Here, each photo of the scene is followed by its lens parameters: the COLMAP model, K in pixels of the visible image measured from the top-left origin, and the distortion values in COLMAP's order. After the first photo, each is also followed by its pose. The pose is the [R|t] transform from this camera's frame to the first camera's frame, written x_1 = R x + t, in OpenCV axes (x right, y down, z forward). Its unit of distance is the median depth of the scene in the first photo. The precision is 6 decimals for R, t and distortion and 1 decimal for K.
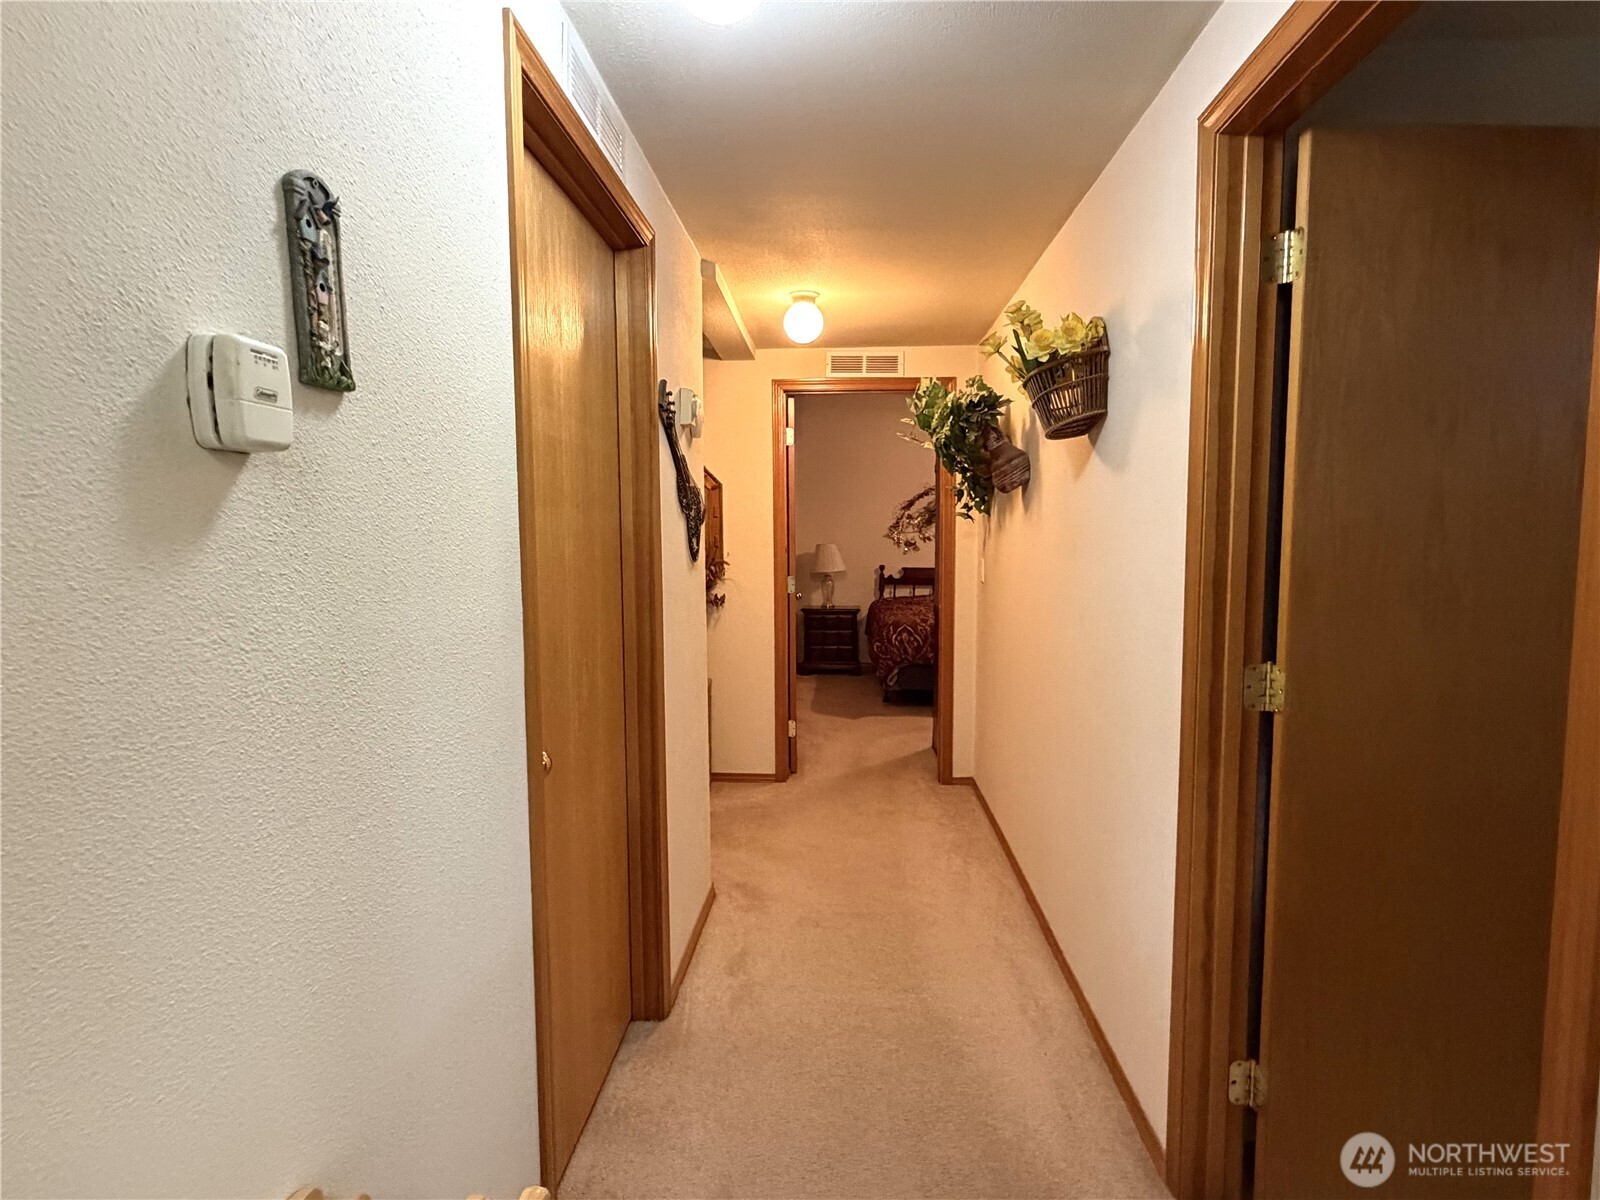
lens RADIAL K [[823.4, 0, 786.3], [0, 823.4, 597.9], [0, 0, 1]] dist [0.000975, 0.000648]
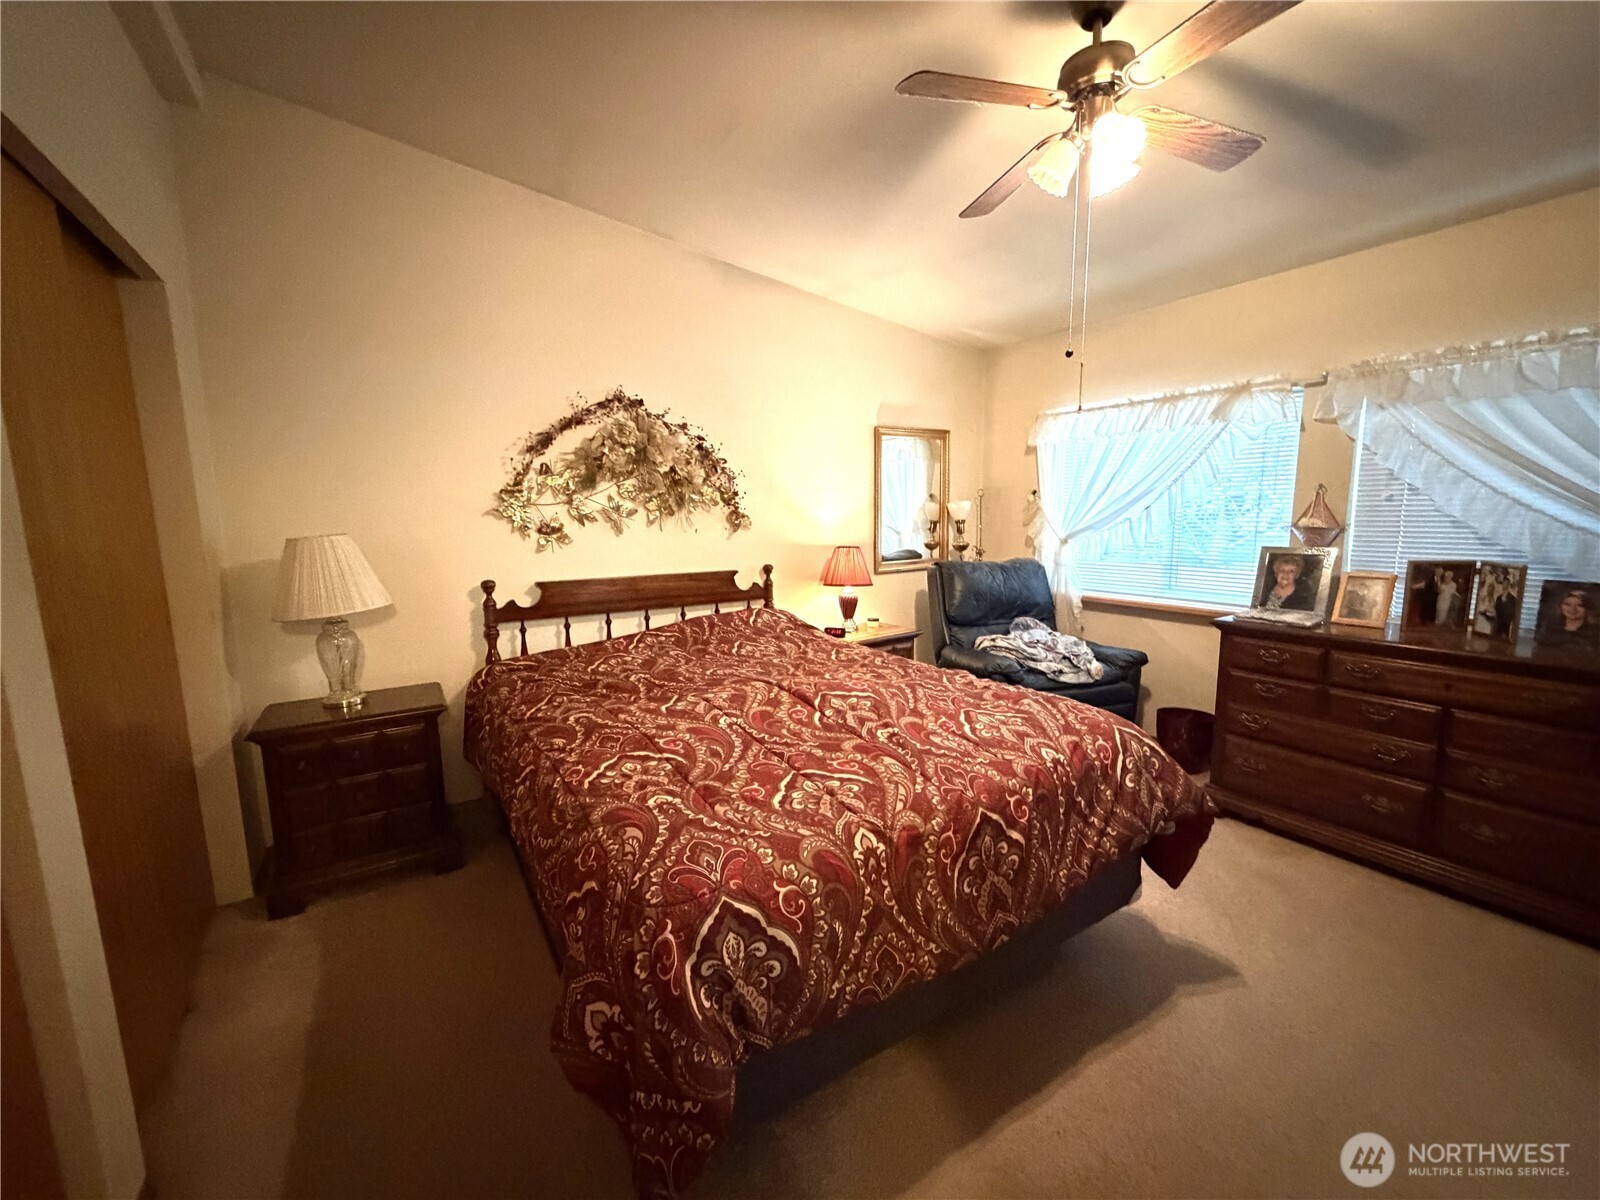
lens RADIAL K [[643.5, 0, 794.0], [0, 643.5, 581.9], [0, 0, 1]] dist [0.017649, -0.000038]
pose [[0.805009, -0.092281, 0.586041, 0.045772], [0.069640, 0.995698, 0.061128, -0.048948], [-0.589161, -0.008396, 0.807972, 0.628499]]
